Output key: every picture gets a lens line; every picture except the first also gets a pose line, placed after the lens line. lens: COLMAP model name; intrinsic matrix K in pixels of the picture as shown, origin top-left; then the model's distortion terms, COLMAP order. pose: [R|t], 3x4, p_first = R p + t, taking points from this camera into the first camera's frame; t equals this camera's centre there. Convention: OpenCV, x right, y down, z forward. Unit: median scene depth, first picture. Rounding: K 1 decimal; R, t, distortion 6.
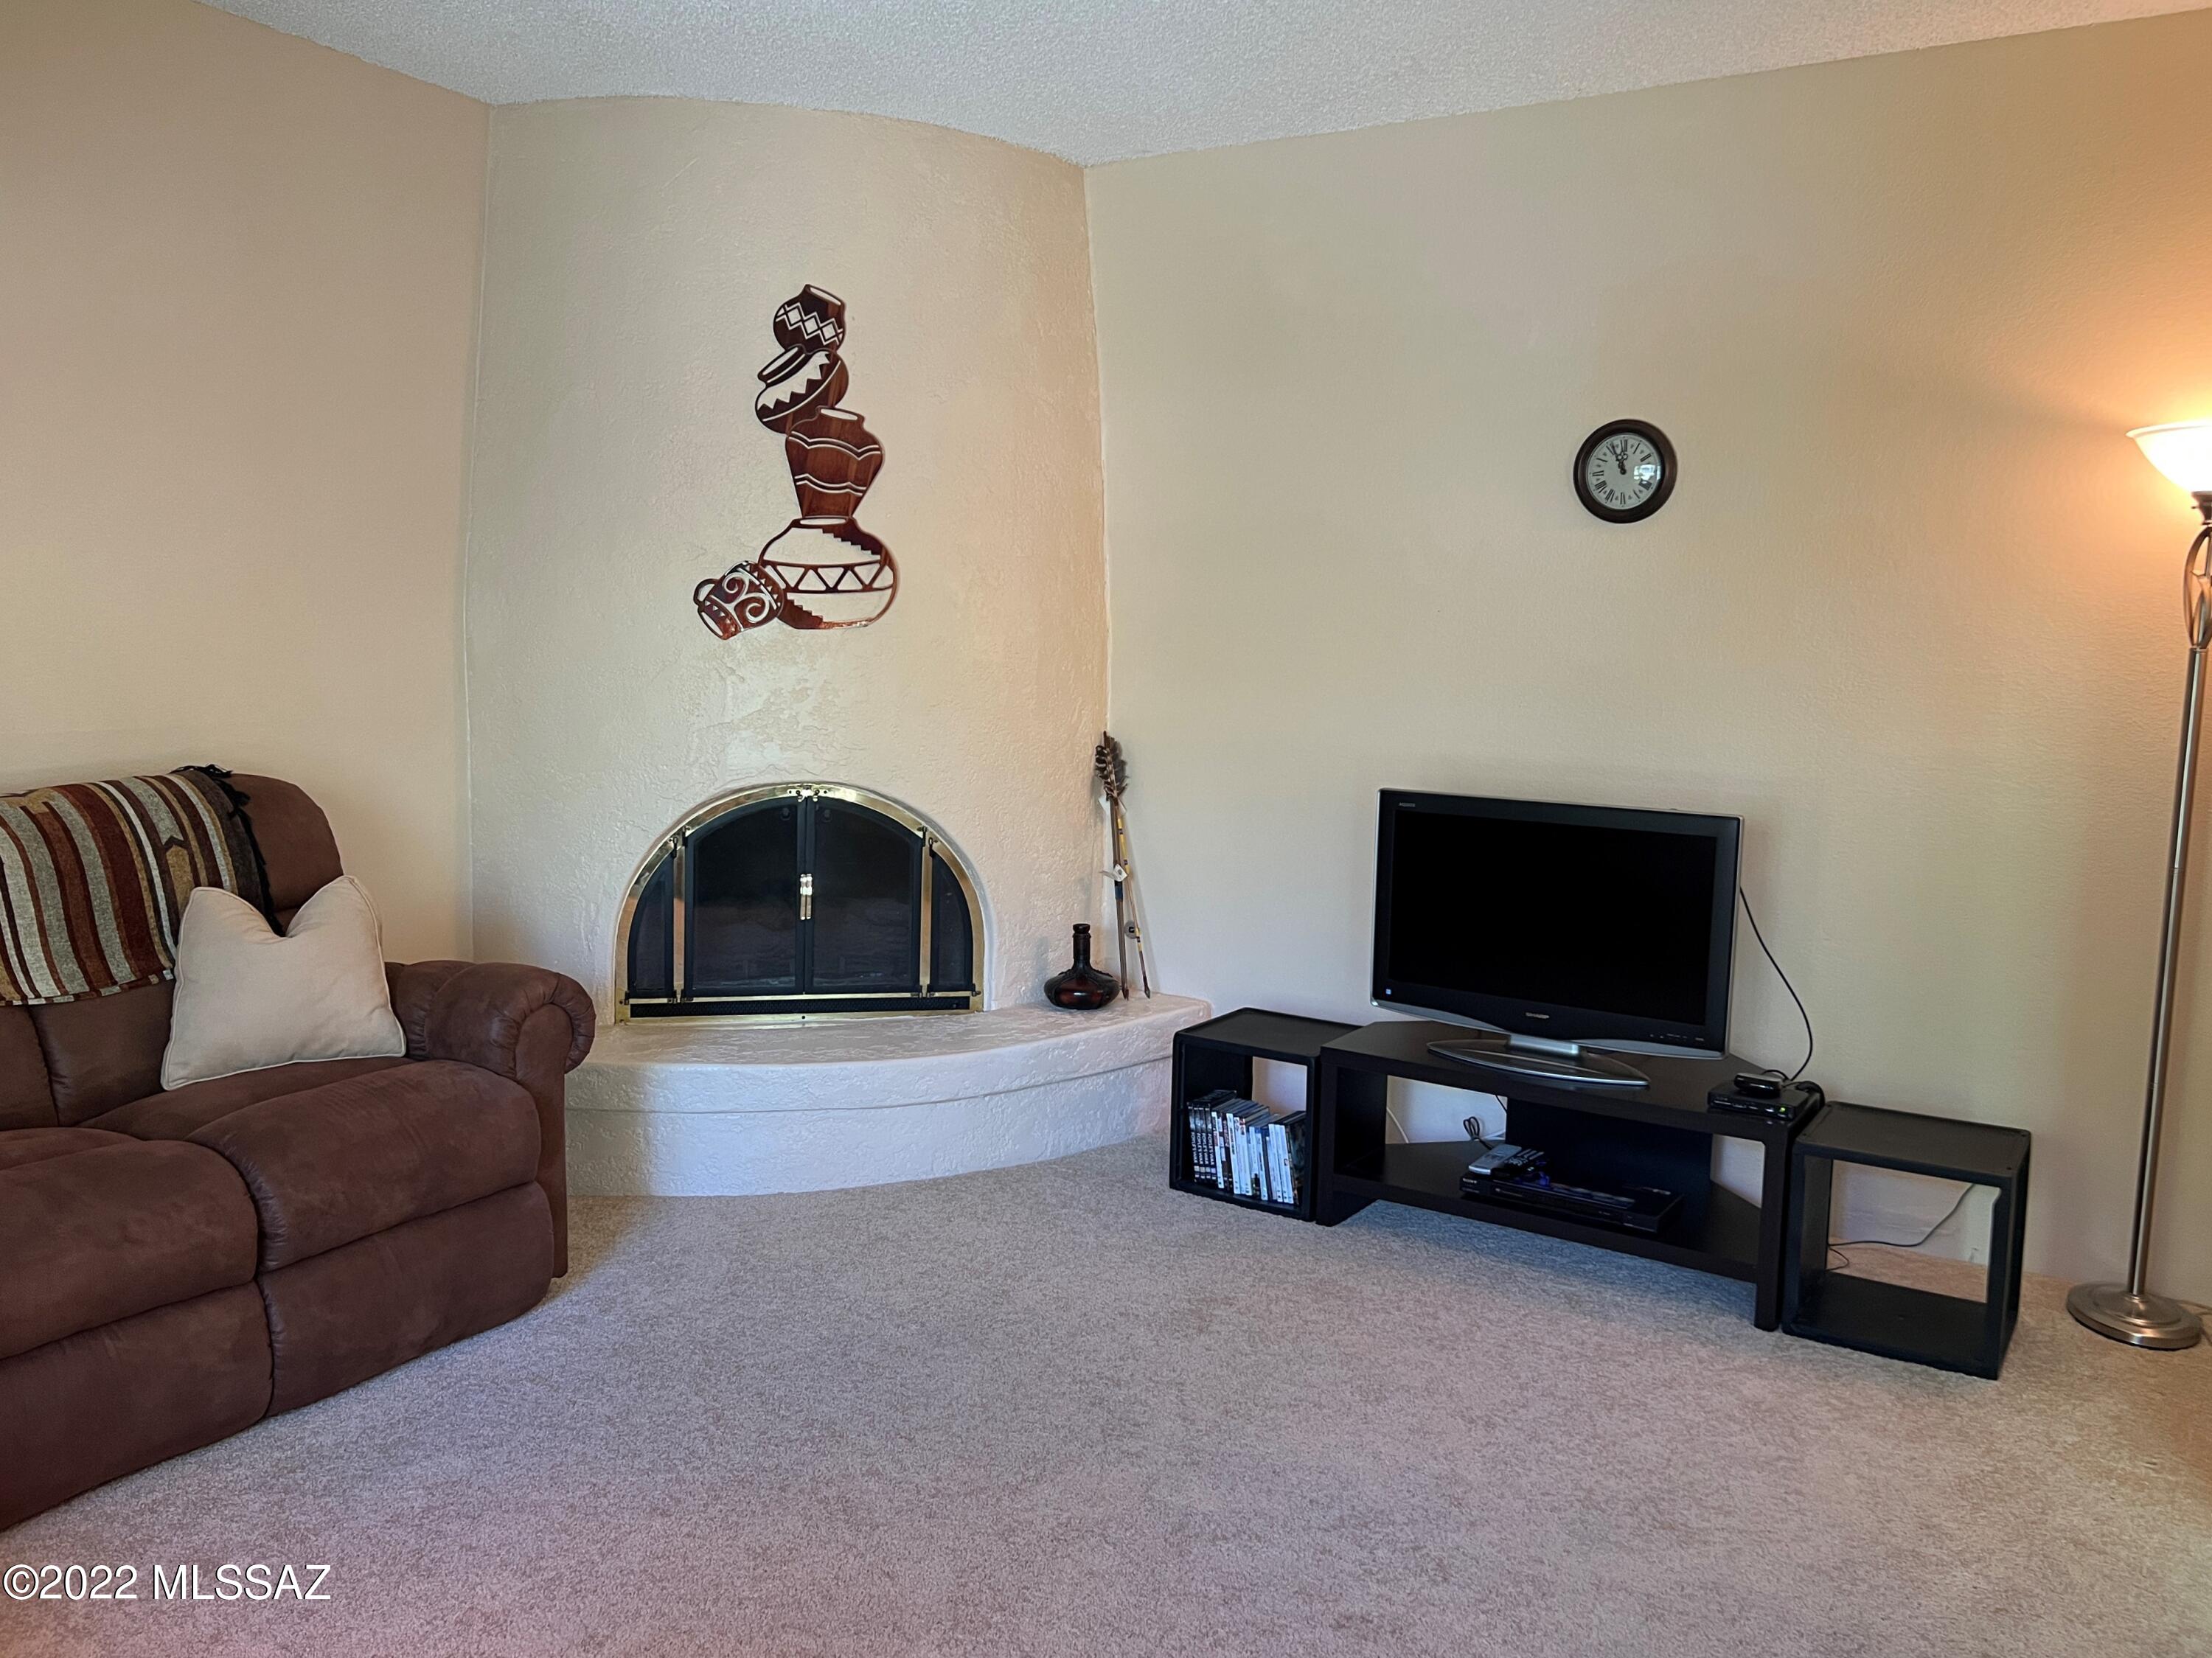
lens RADIAL K [[1694.5, 0, 1135.9], [0, 1694.5, 838.4], [0, 0, 1]] dist [0.073102, -0.176424]
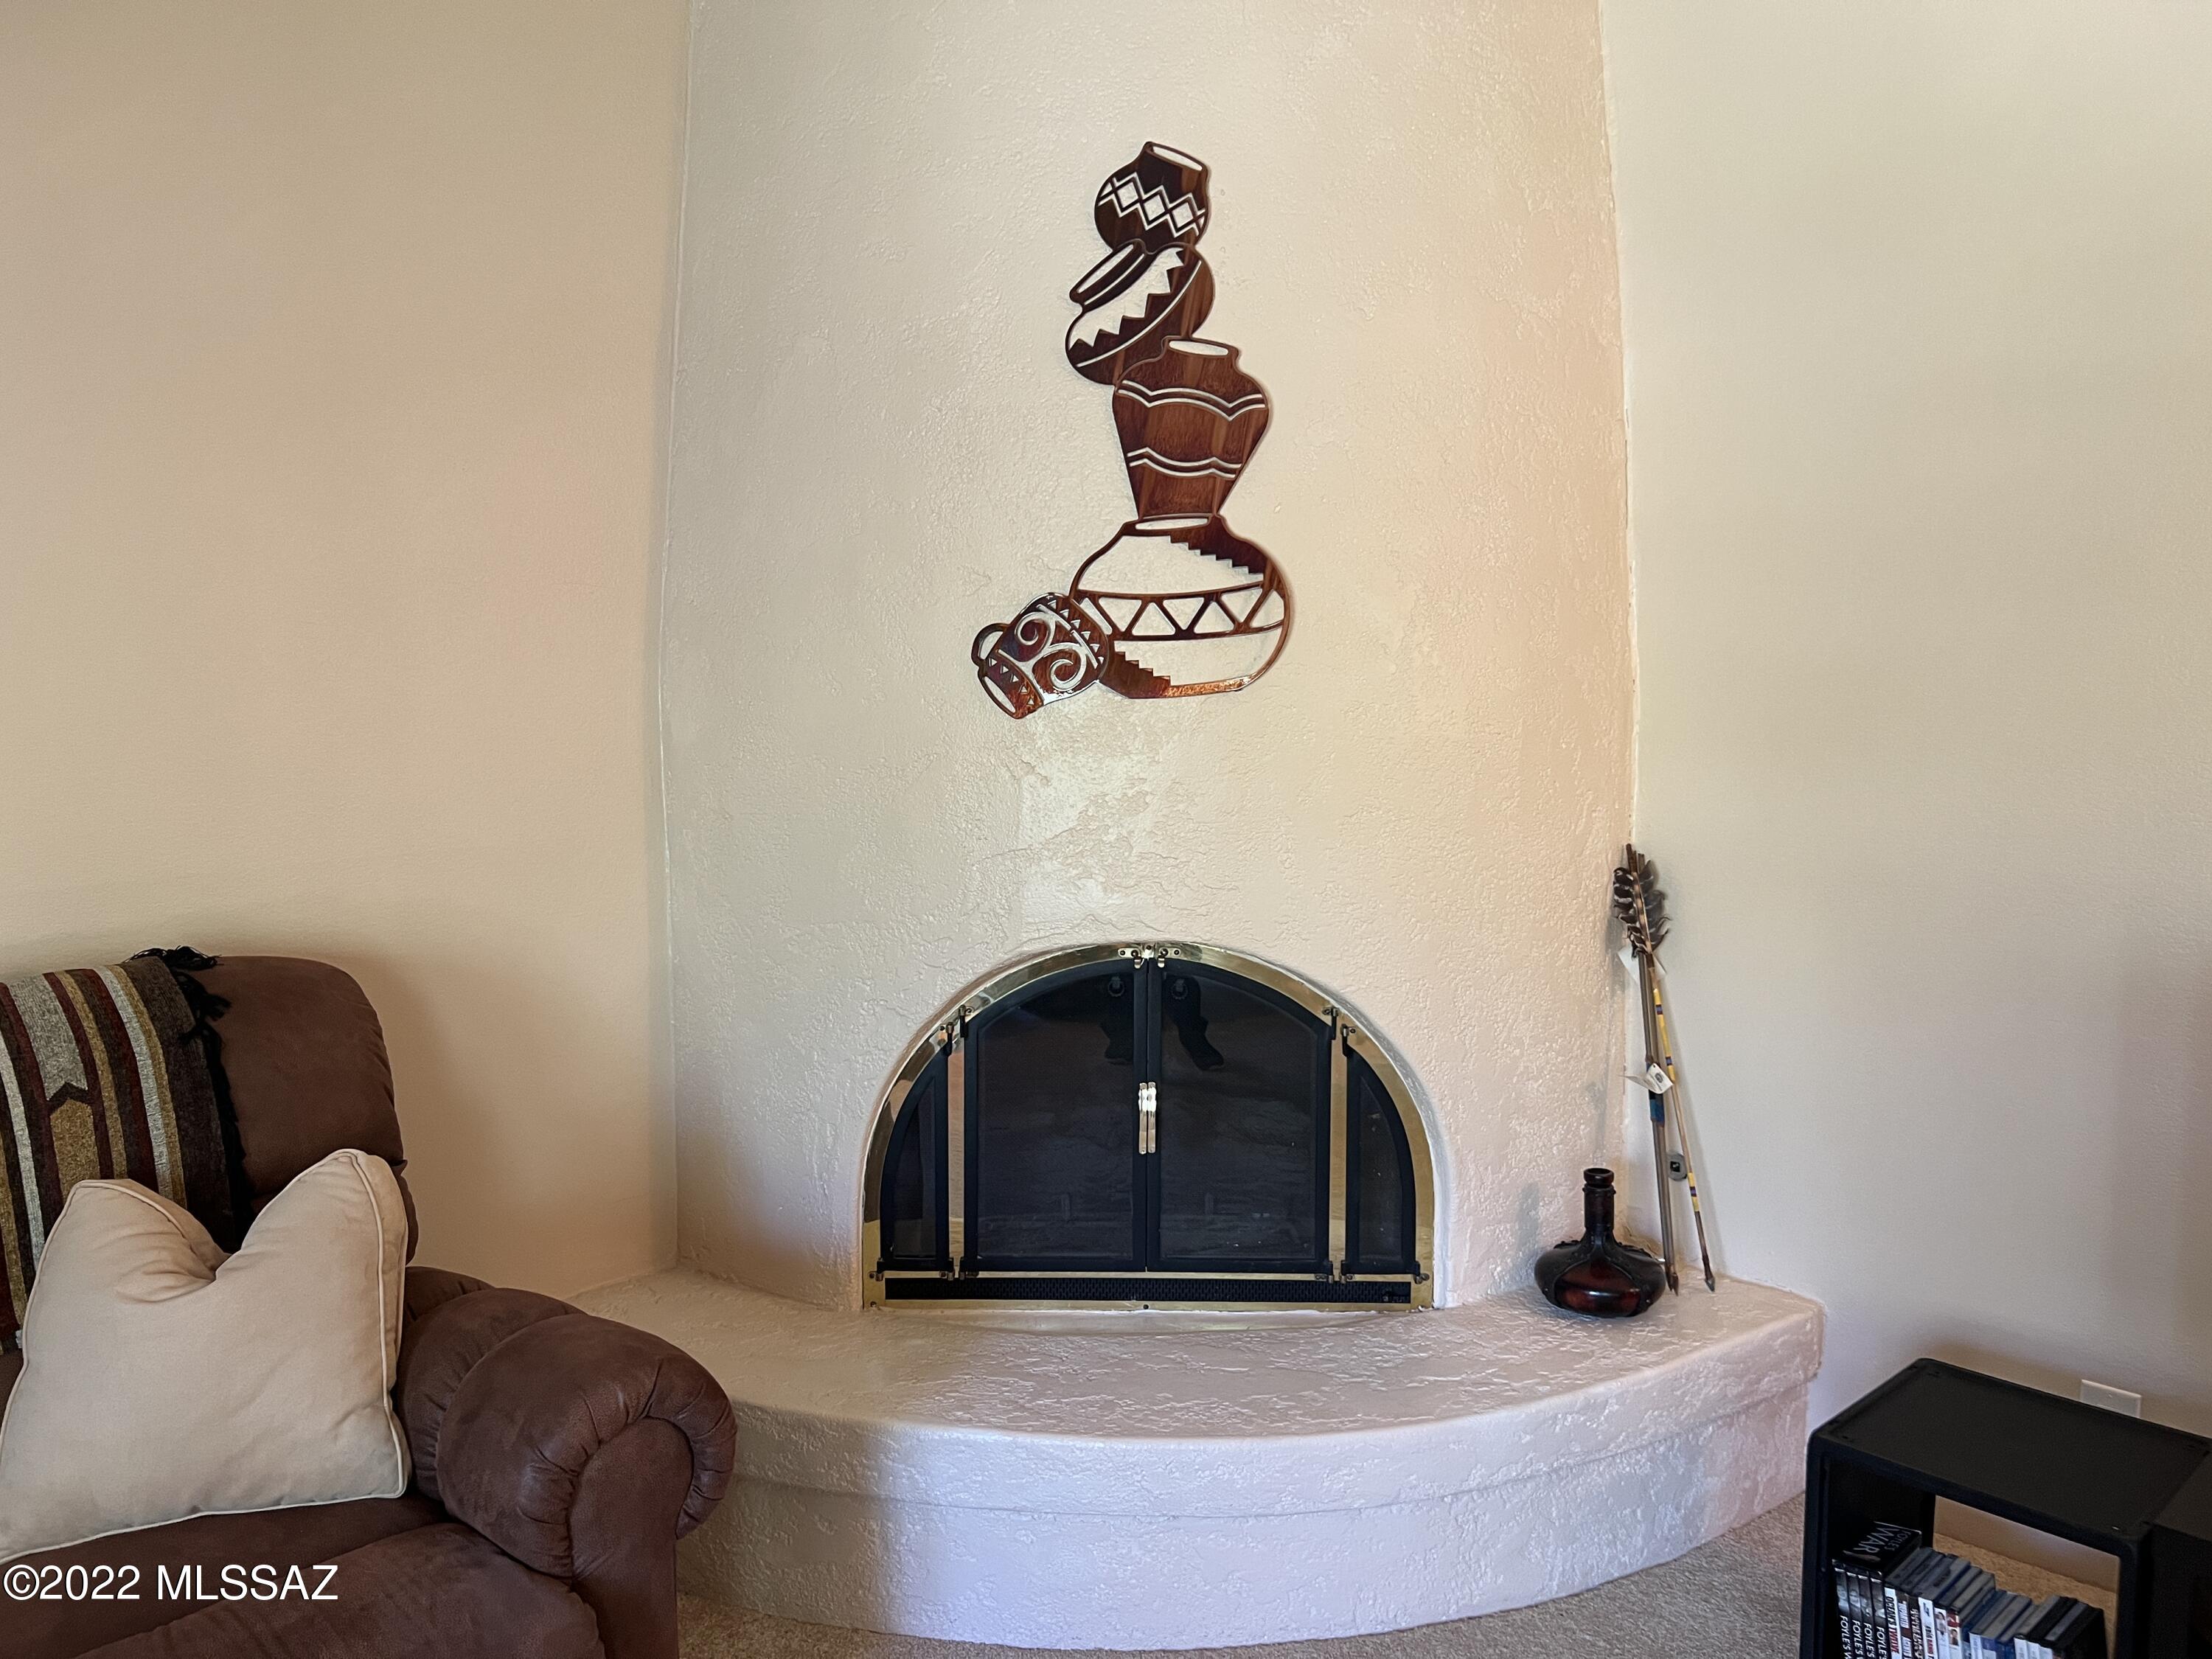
lens RADIAL K [[1694.5, 0, 1096.3], [0, 1694.5, 831.4], [0, 0, 1]] dist [0.121840, -0.173939]
pose [[0.966235, -0.004781, -0.257618, -0.051602], [-0.002760, 0.999578, -0.028902, -0.056585], [0.257648, 0.028637, 0.965814, 0.398736]]
